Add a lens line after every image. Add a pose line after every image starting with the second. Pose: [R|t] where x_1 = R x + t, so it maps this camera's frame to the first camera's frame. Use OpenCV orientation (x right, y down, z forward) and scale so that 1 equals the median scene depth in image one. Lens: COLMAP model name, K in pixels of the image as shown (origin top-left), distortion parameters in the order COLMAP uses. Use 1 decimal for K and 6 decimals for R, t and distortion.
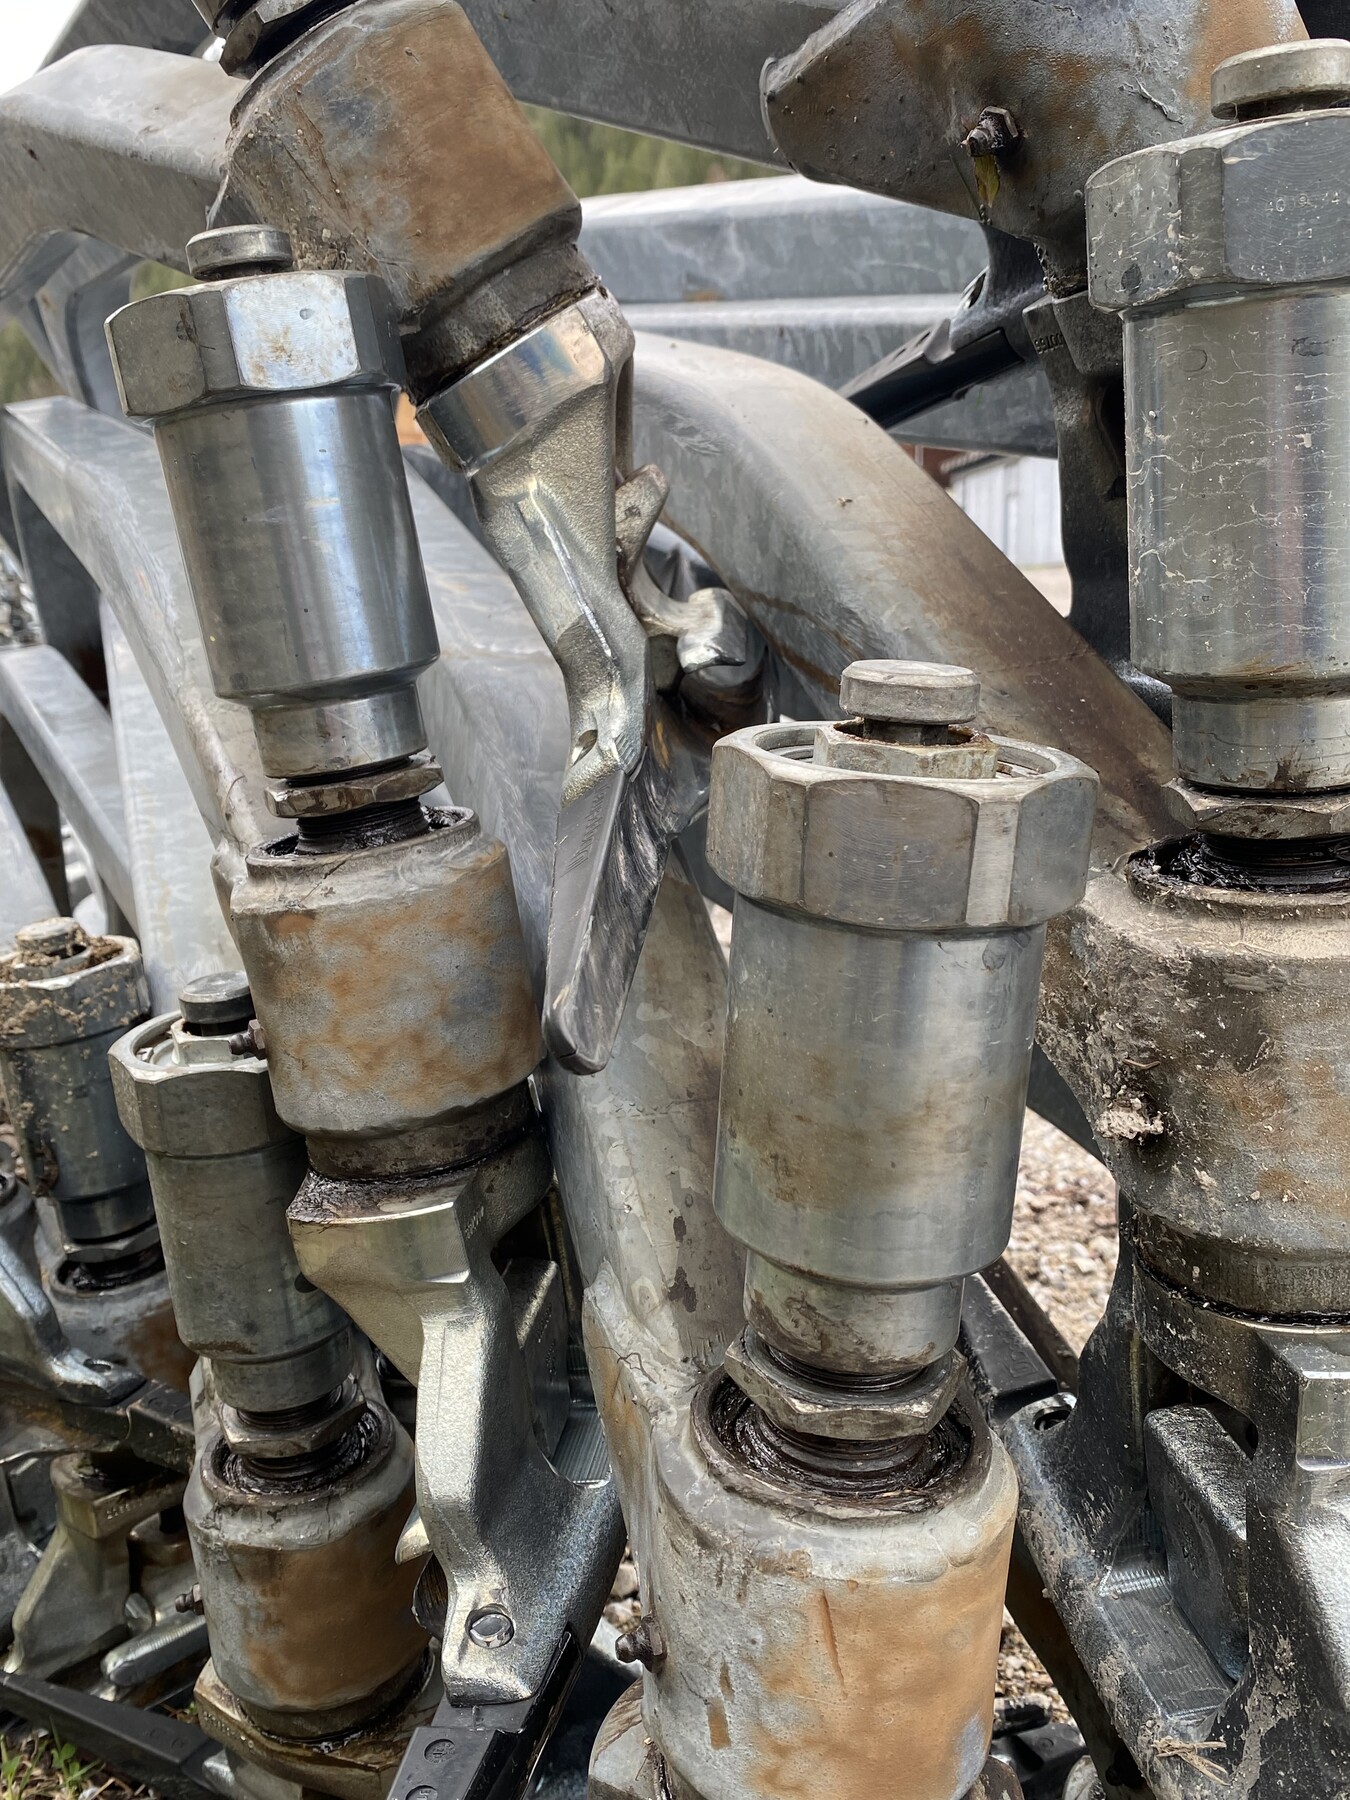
lens RADIAL K [[1627.1, 0, 684.7], [0, 1627.1, 902.9], [0, 0, 1]] dist [0.086762, 0.000839]
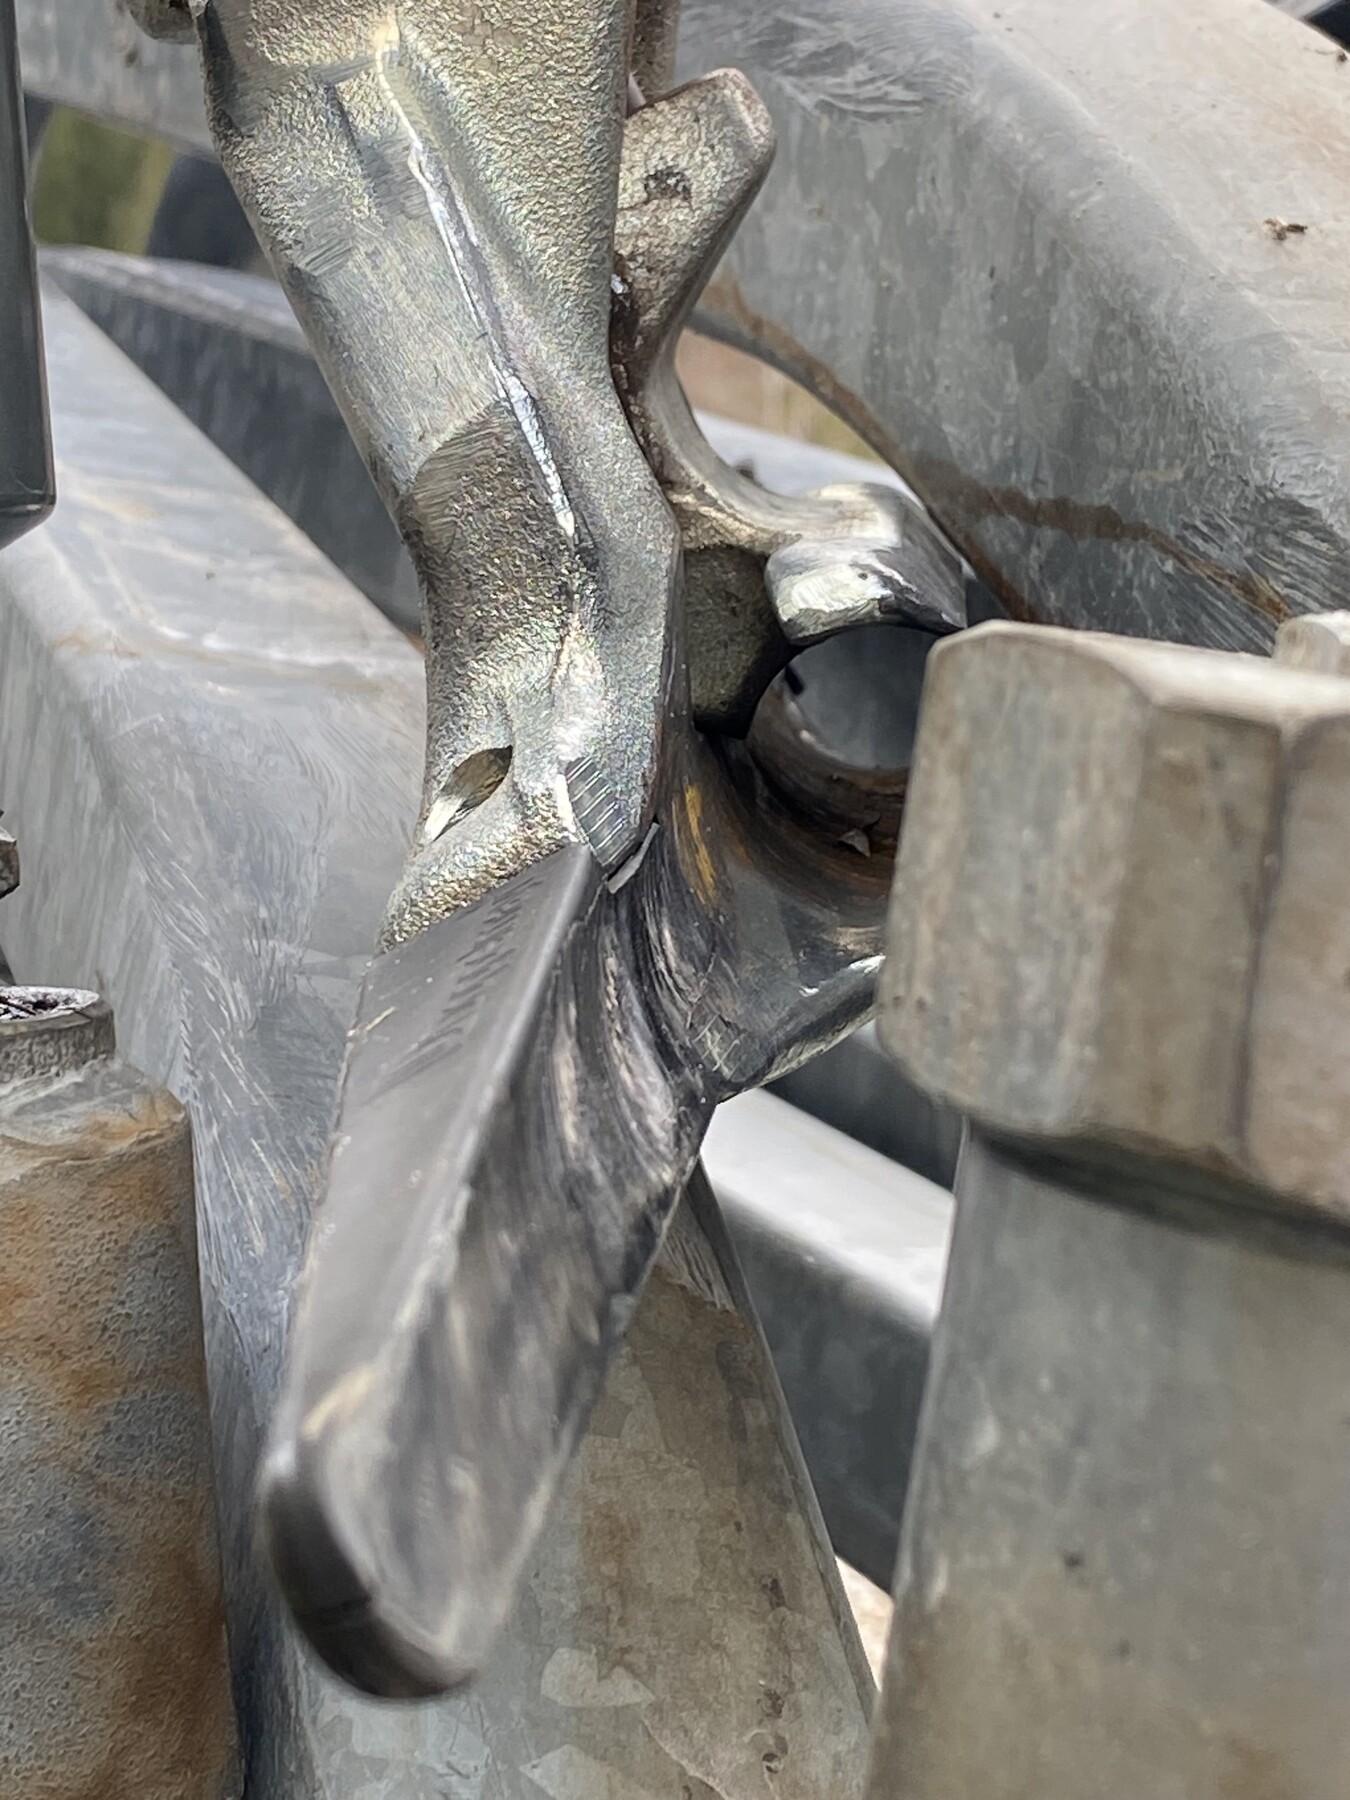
lens RADIAL K [[3997.4, 0, 669.0], [0, 3997.4, 896.8], [0, 0, 1]] dist [0.122966, 0.000000]
pose [[0.996068, 0.088592, -0.000558, -0.019207], [-0.087165, 0.978859, -0.185032, 0.064338], [-0.015847, 0.184353, 0.982732, 0.222485]]
